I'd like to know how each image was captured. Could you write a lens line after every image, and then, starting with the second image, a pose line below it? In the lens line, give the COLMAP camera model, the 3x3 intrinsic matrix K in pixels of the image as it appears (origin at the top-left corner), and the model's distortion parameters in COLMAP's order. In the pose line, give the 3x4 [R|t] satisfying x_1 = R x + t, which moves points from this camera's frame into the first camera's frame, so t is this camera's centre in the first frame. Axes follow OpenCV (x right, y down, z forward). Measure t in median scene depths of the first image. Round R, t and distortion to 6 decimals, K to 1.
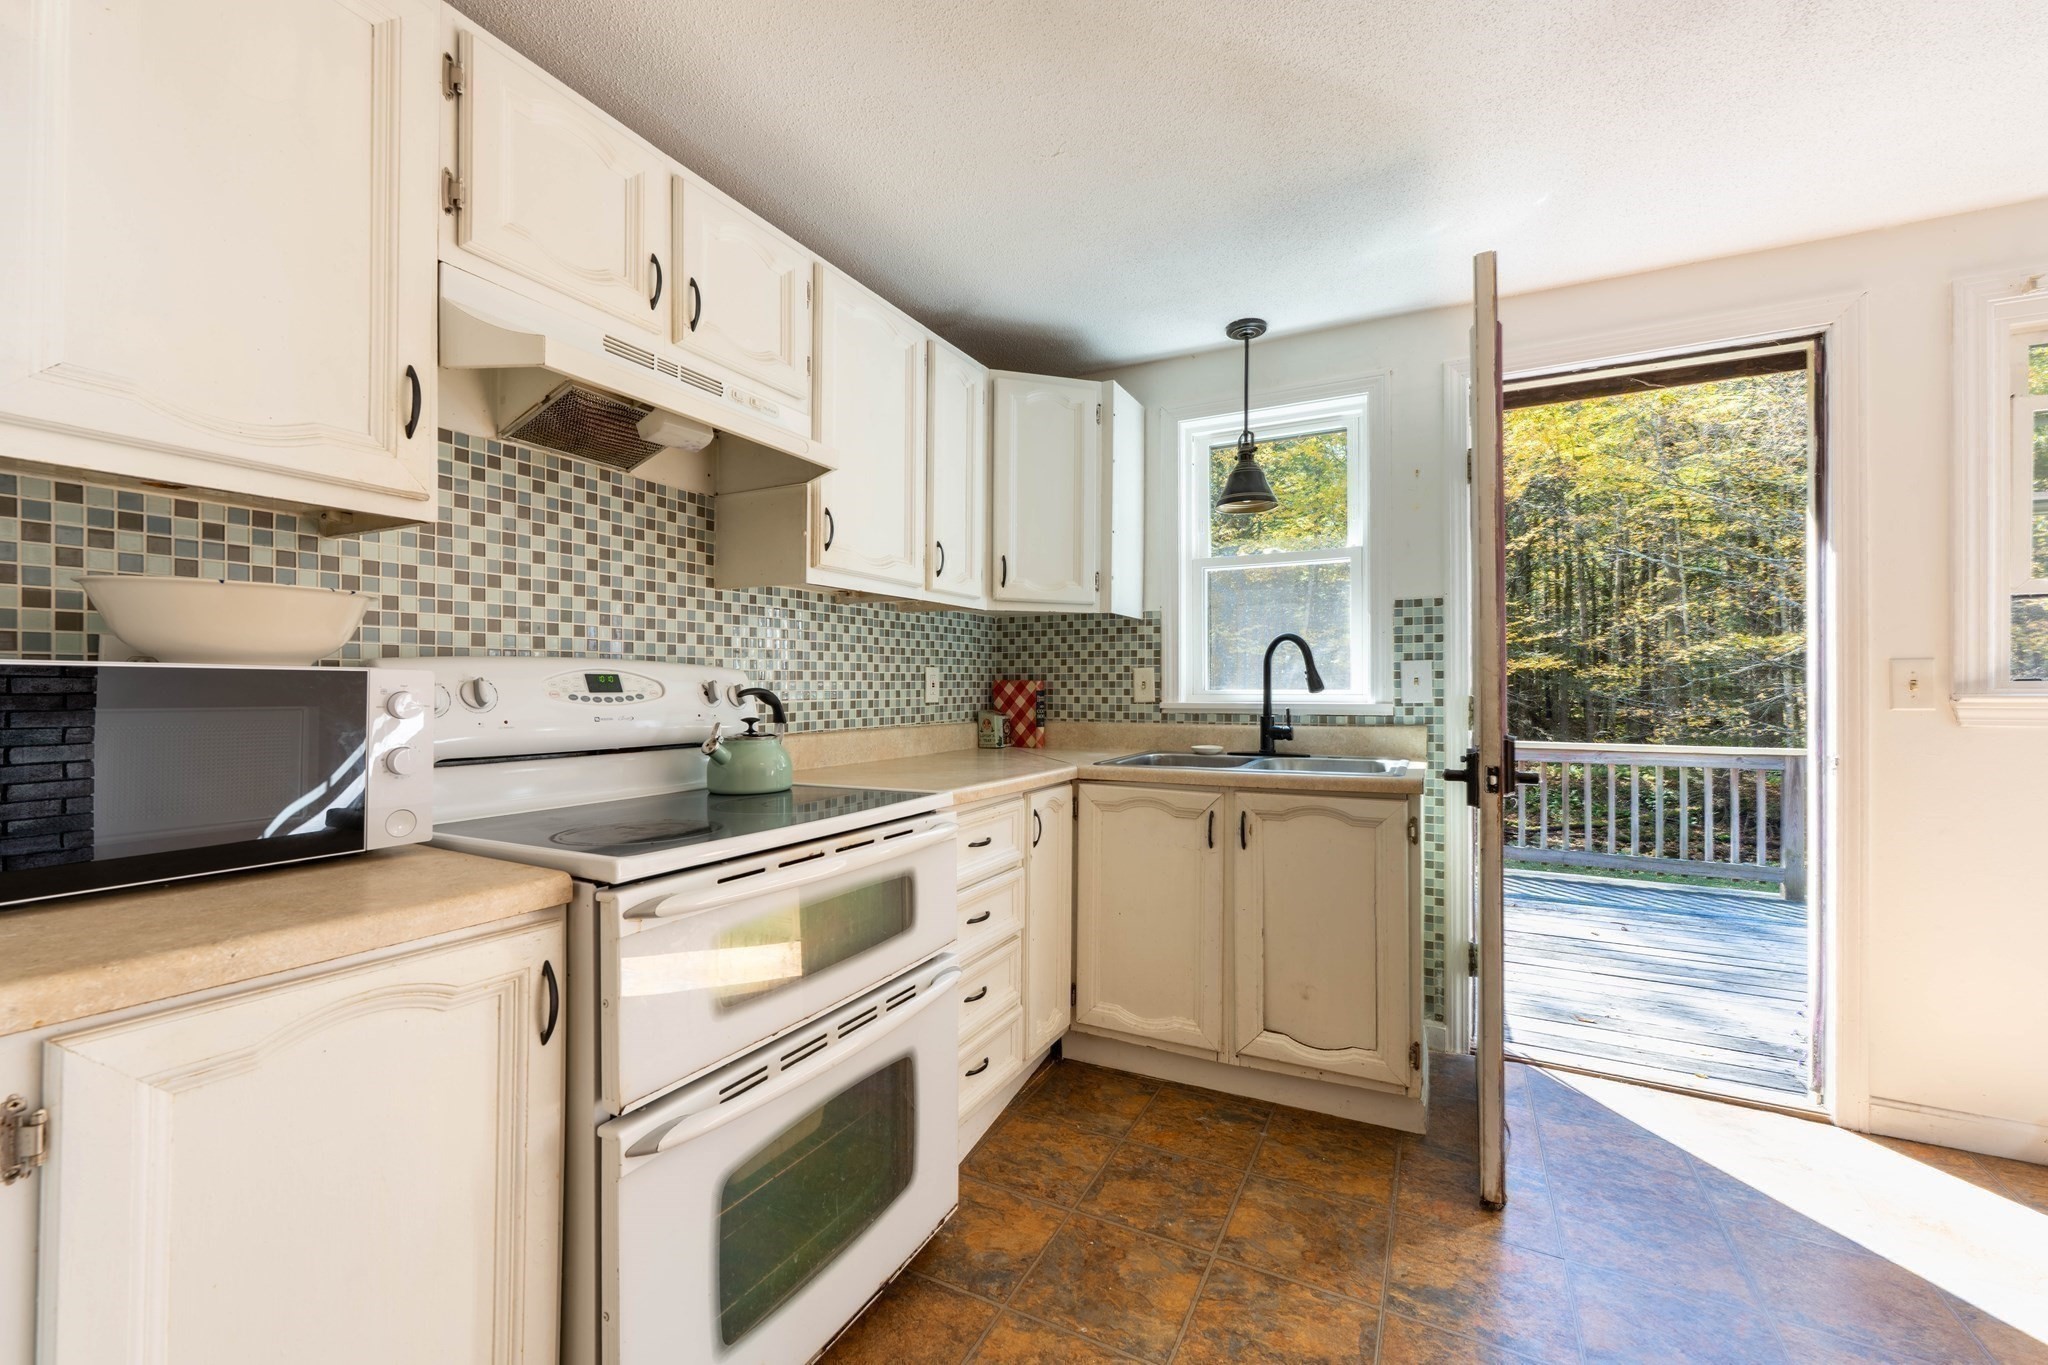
lens RADIAL K [[819.7, 0, 1005.5], [0, 819.7, 680.7], [0, 0, 1]] dist [-0.001032, -0.000081]
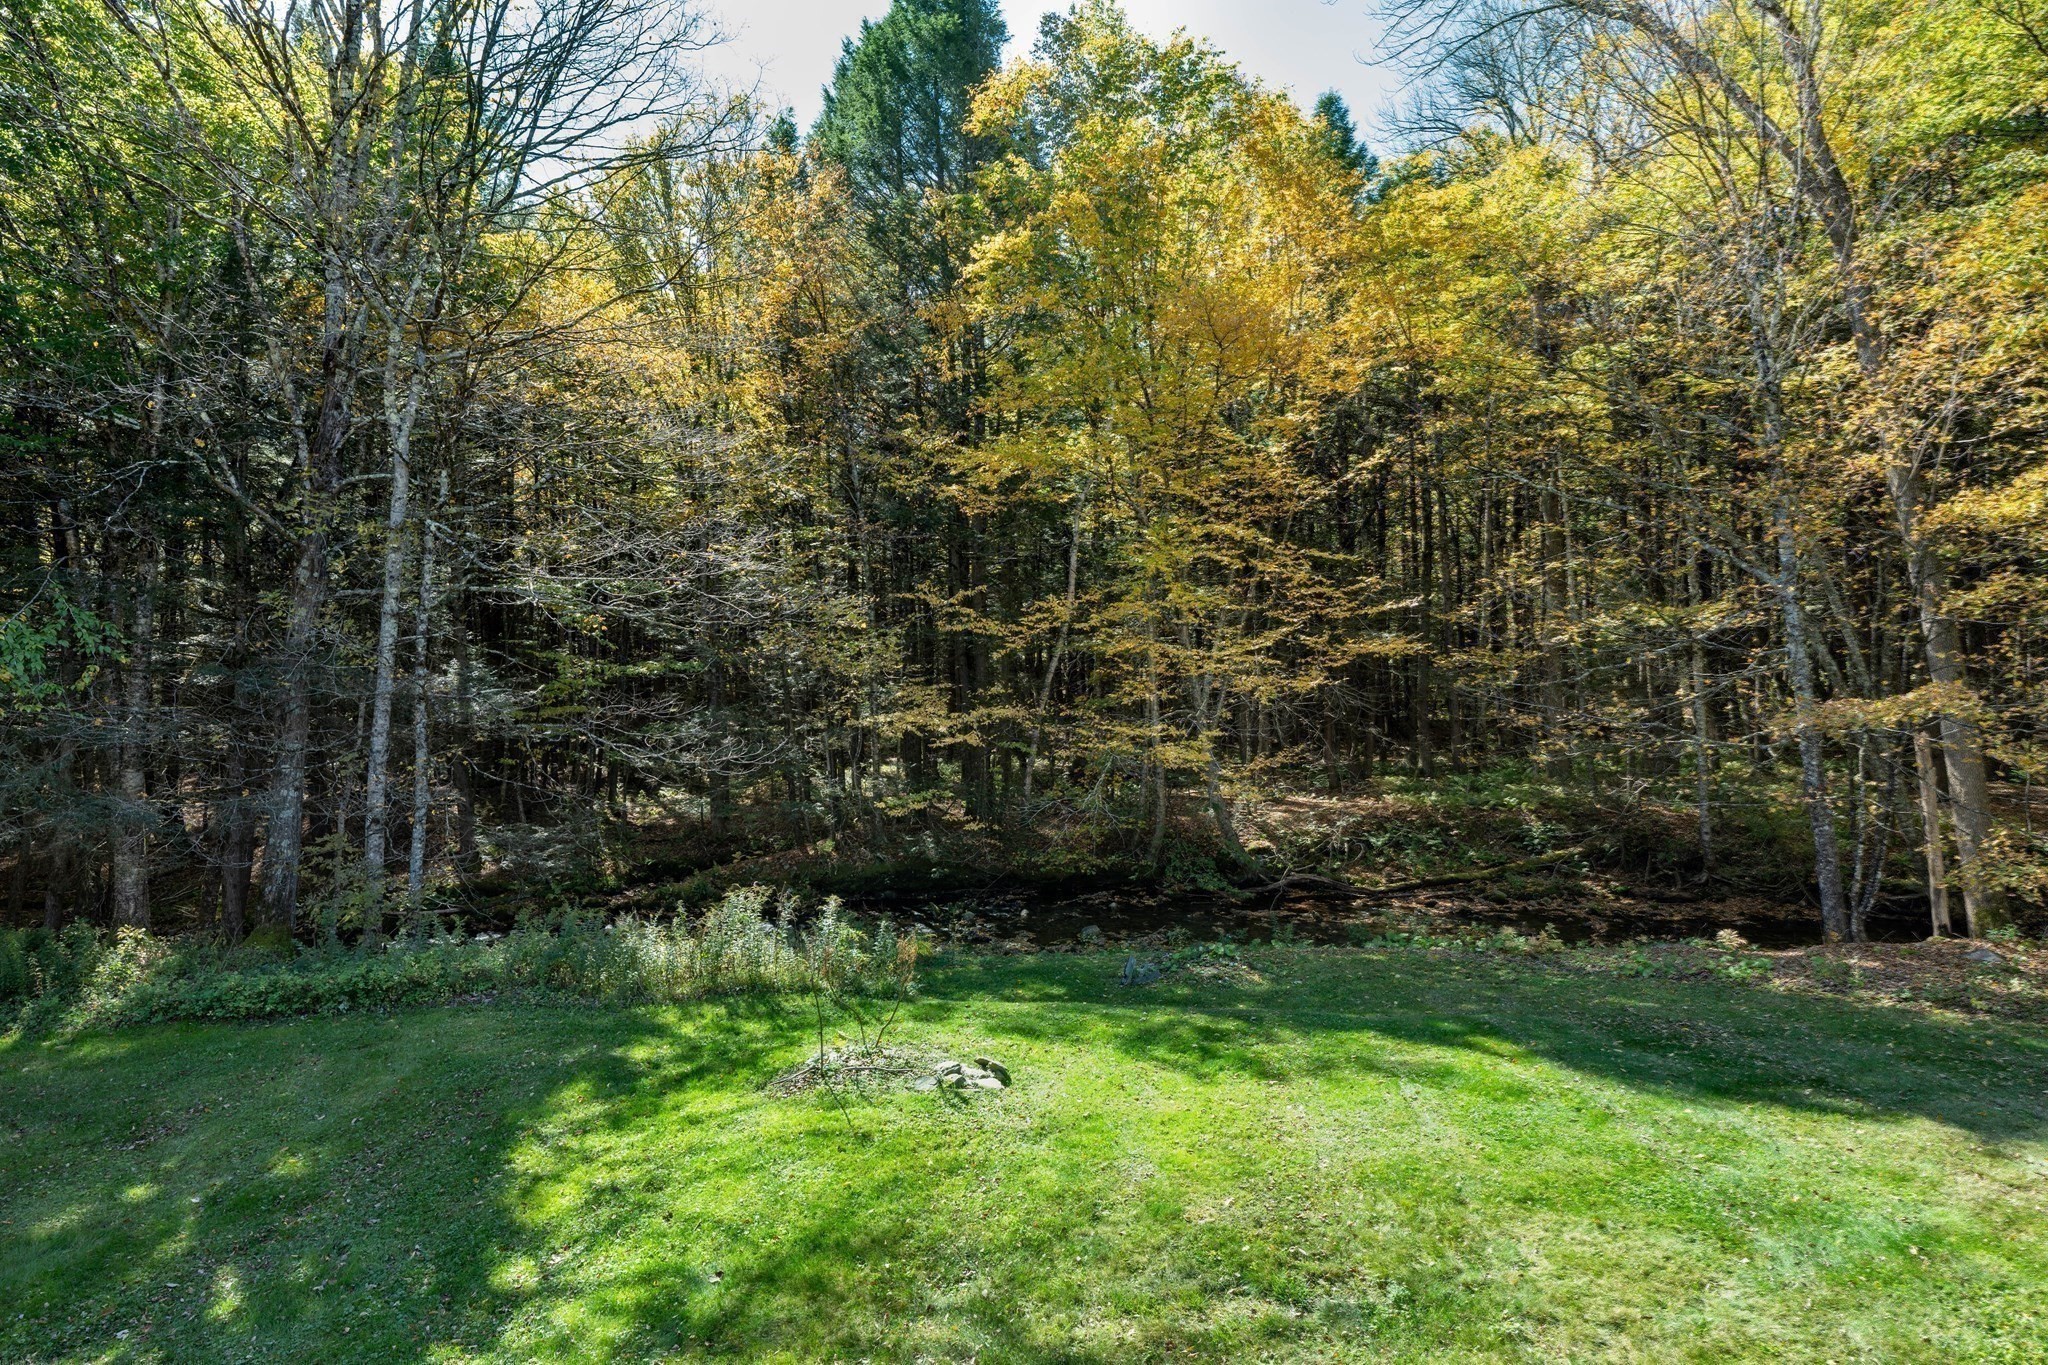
lens RADIAL K [[1112.2, 0, 1021.7], [0, 1112.2, 681.2], [0, 0, 1]] dist [0.001184, 0.000046]
pose [[0.969498, -0.006488, 0.245013, 0.136188], [0.005820, 0.999977, 0.003451, 0.002531], [-0.245029, -0.001920, 0.969514, 0.187826]]
